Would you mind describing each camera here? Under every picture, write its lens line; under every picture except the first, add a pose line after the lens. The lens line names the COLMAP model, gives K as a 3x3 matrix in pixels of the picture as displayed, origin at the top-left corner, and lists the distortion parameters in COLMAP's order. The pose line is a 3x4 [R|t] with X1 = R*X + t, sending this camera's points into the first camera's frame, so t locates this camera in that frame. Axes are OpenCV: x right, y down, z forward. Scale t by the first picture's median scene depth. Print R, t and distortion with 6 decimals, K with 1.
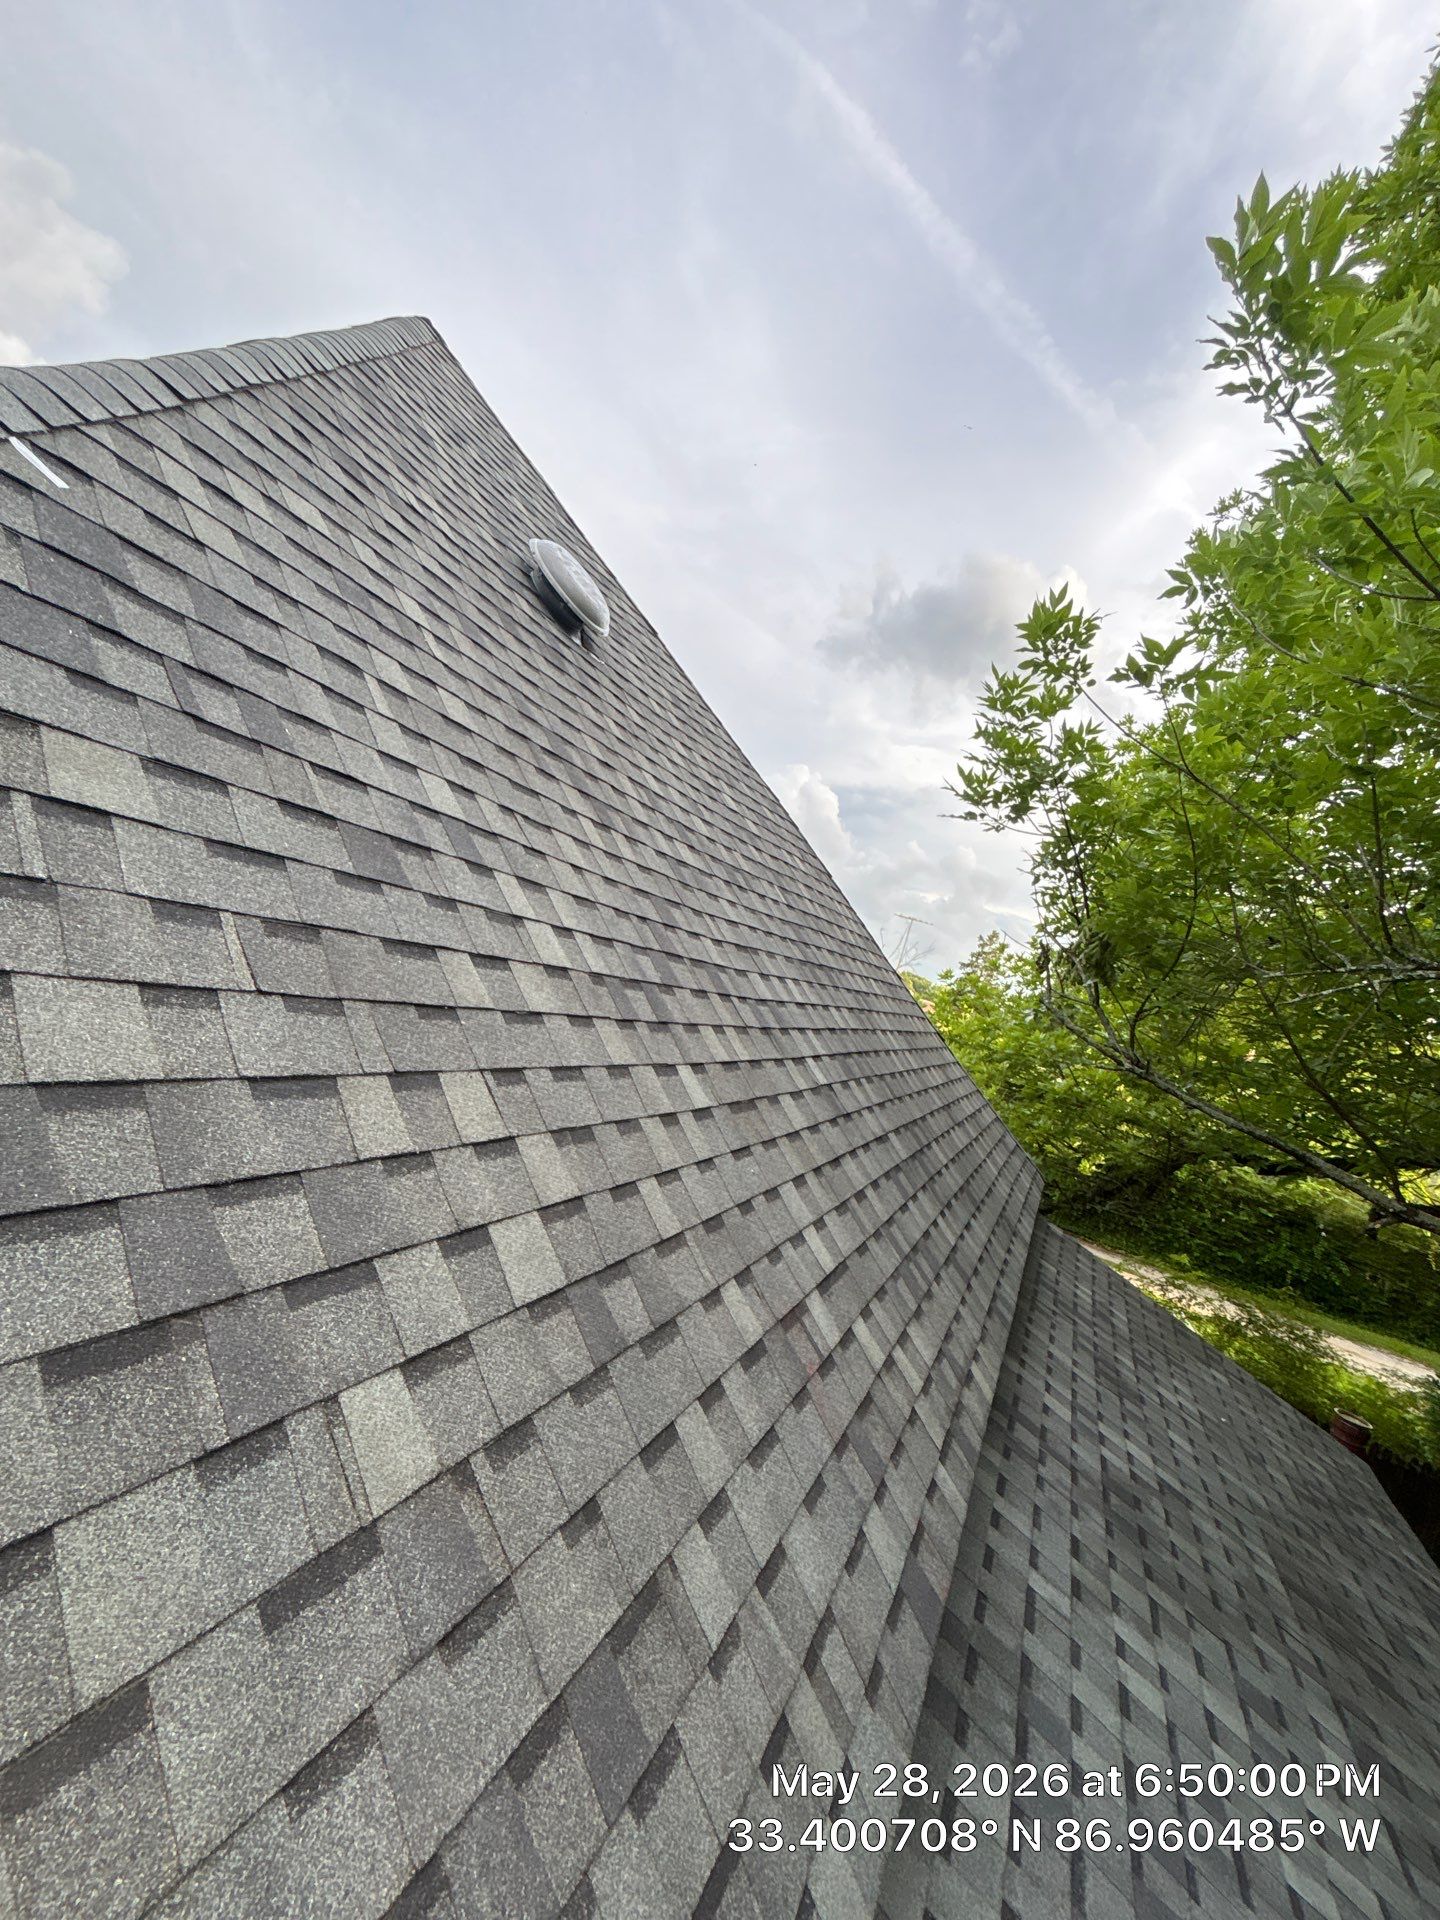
lens RADIAL K [[782.8, 0, 720.0], [0, 782.8, 960.0], [0, 0, 1]] dist [-0.012505, 0.007176]
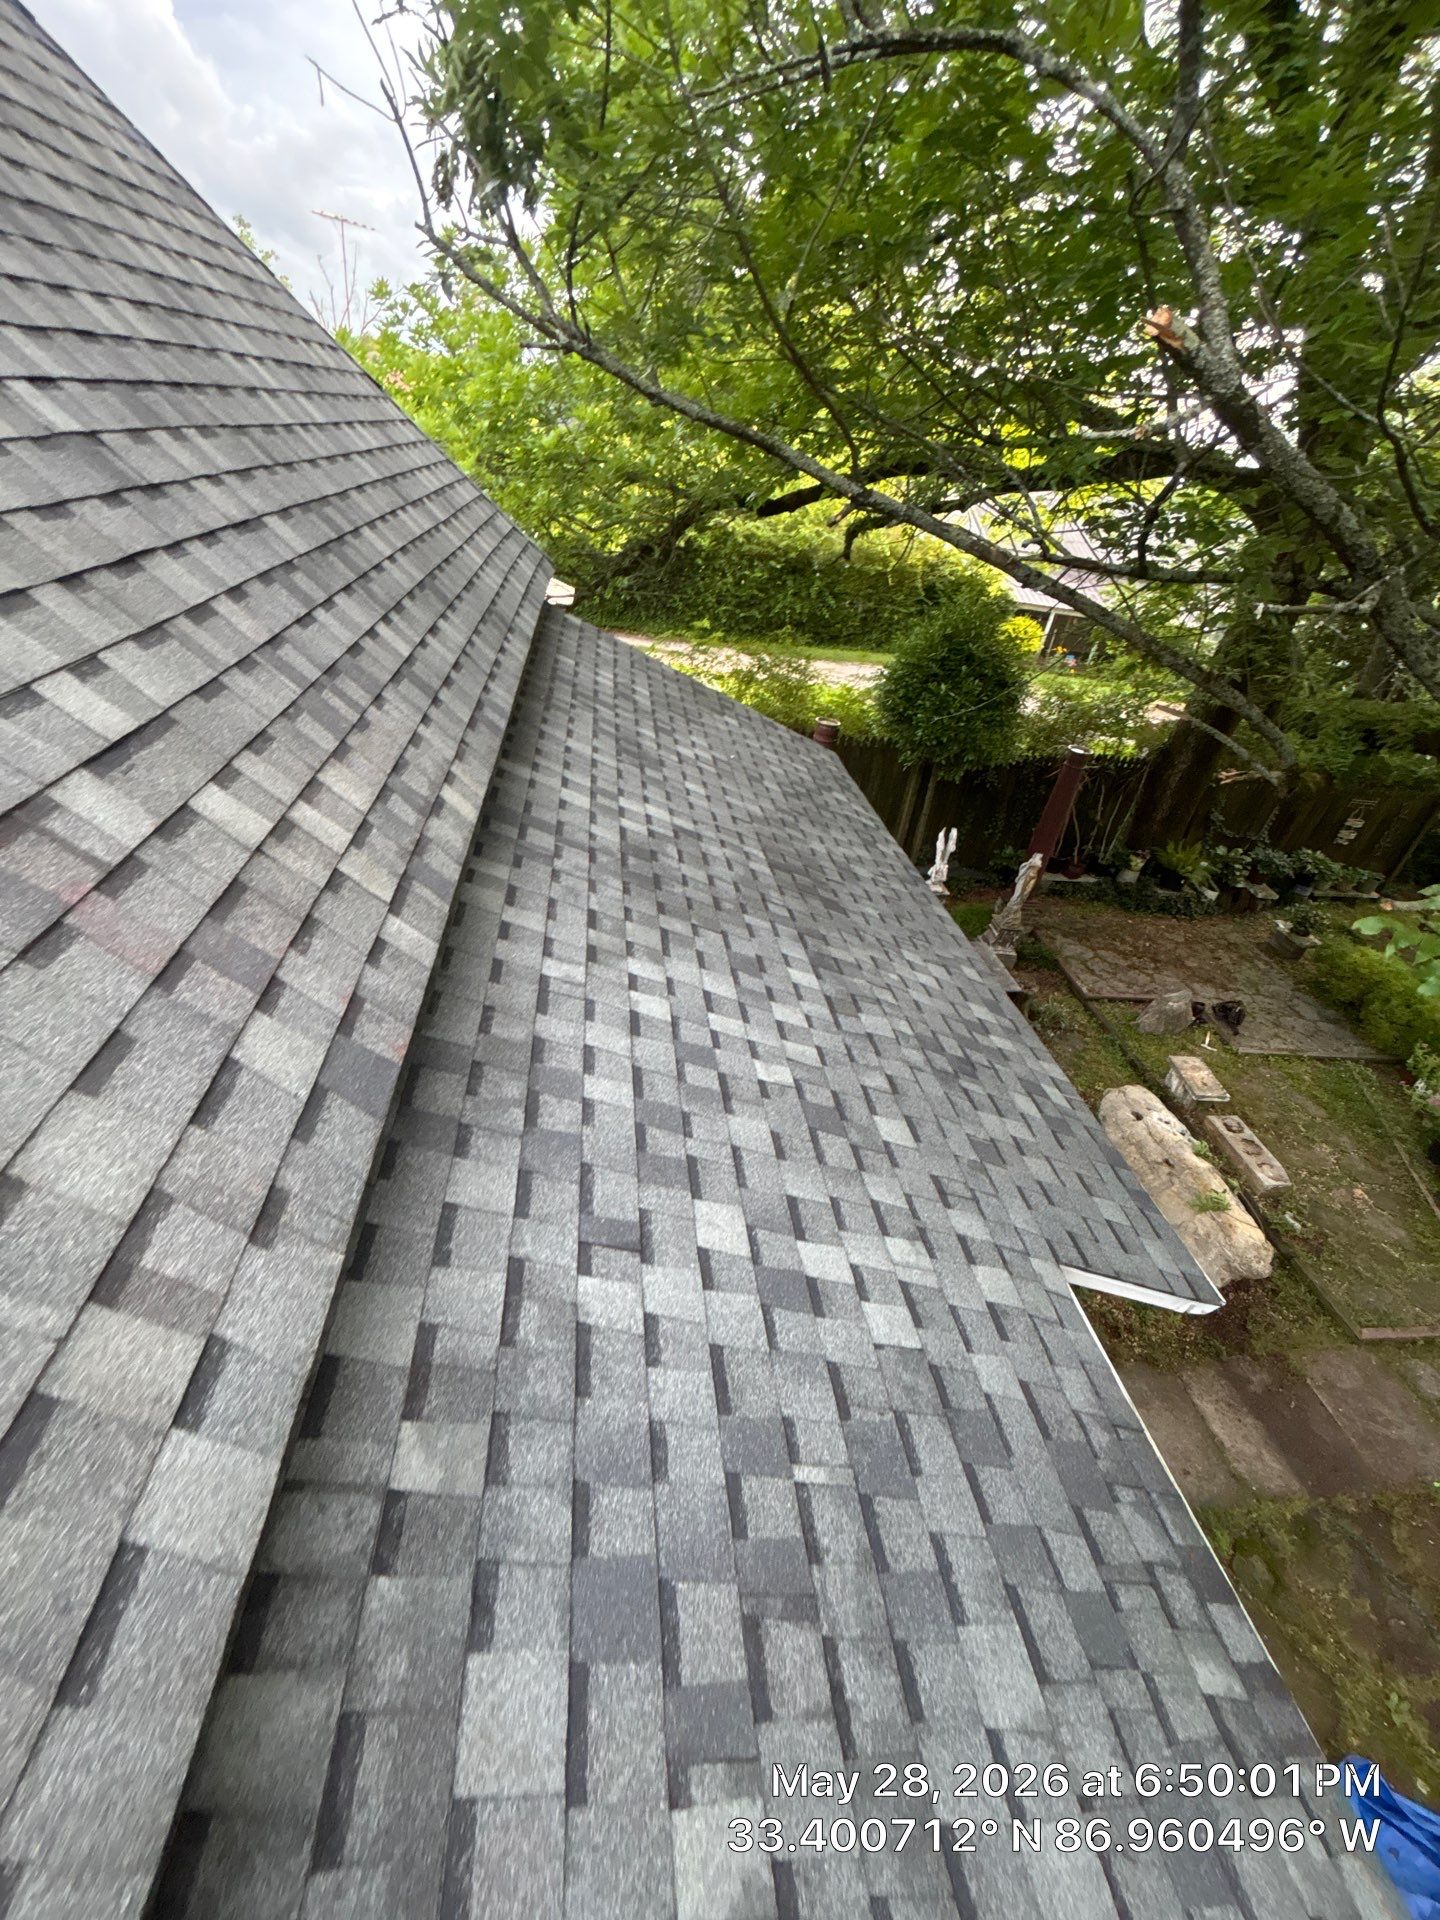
lens RADIAL K [[780.6, 0, 725.3], [0, 780.6, 967.9], [0, 0, 1]] dist [-0.001507, 0.001005]
pose [[0.841233, -0.406657, 0.356311, 0.192909], [0.080396, 0.745770, 0.661335, 0.126313], [-0.534662, -0.527691, 0.660059, 0.177956]]
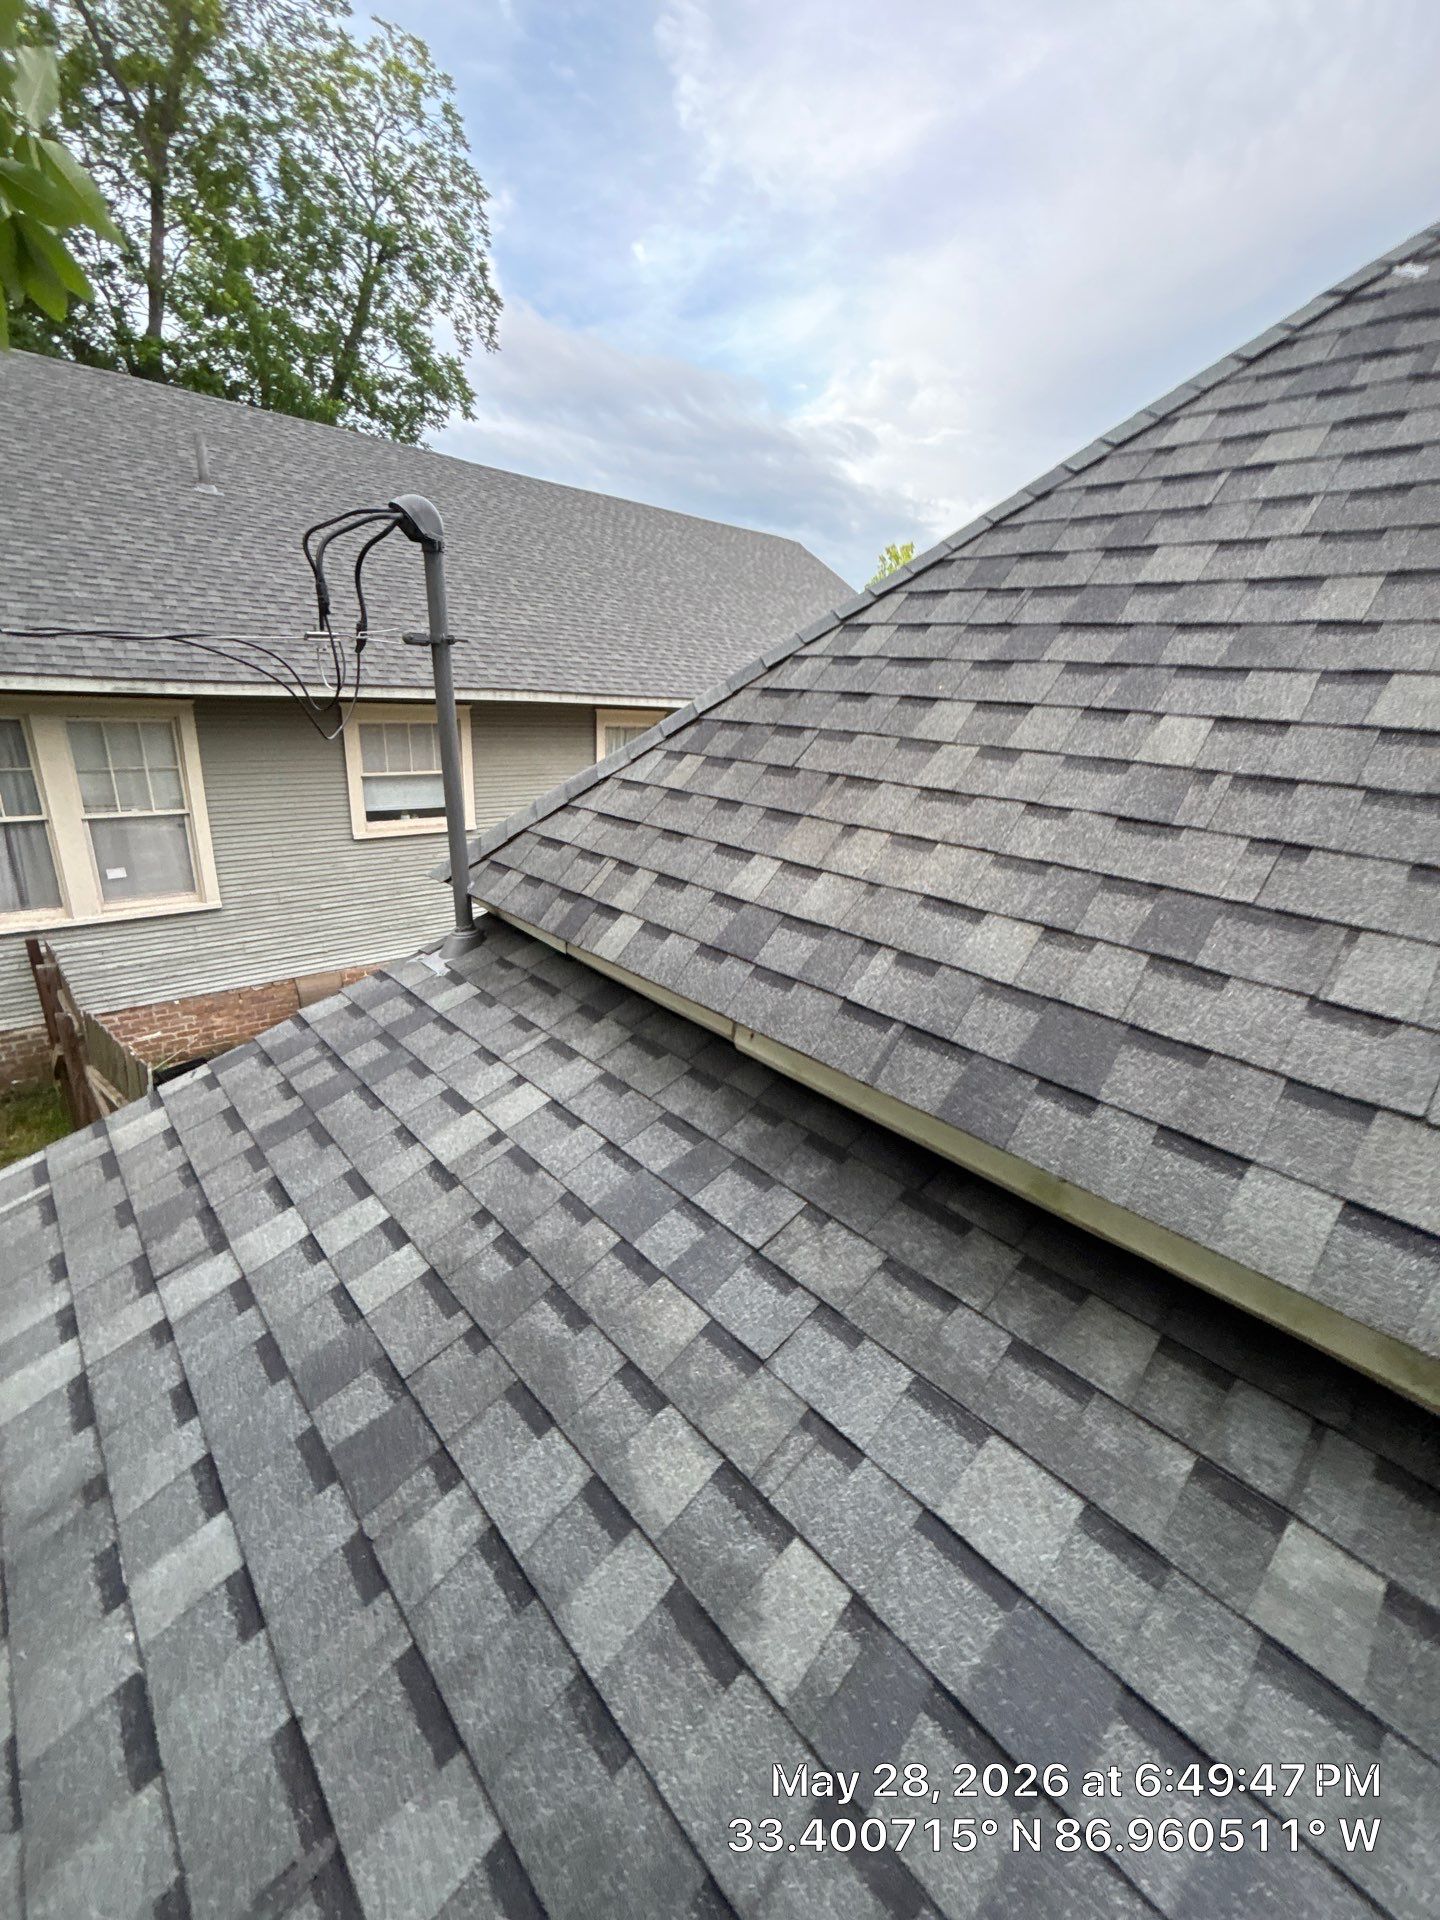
lens RADIAL K [[782.8, 0, 720.0], [0, 782.8, 960.0], [0, 0, 1]] dist [-0.012505, 0.007176]
pose [[-0.344320, 0.030008, -0.938373, 0.461827], [-0.159994, 0.982994, 0.090142, 0.336178], [0.925119, 0.181172, -0.333663, 0.230315]]
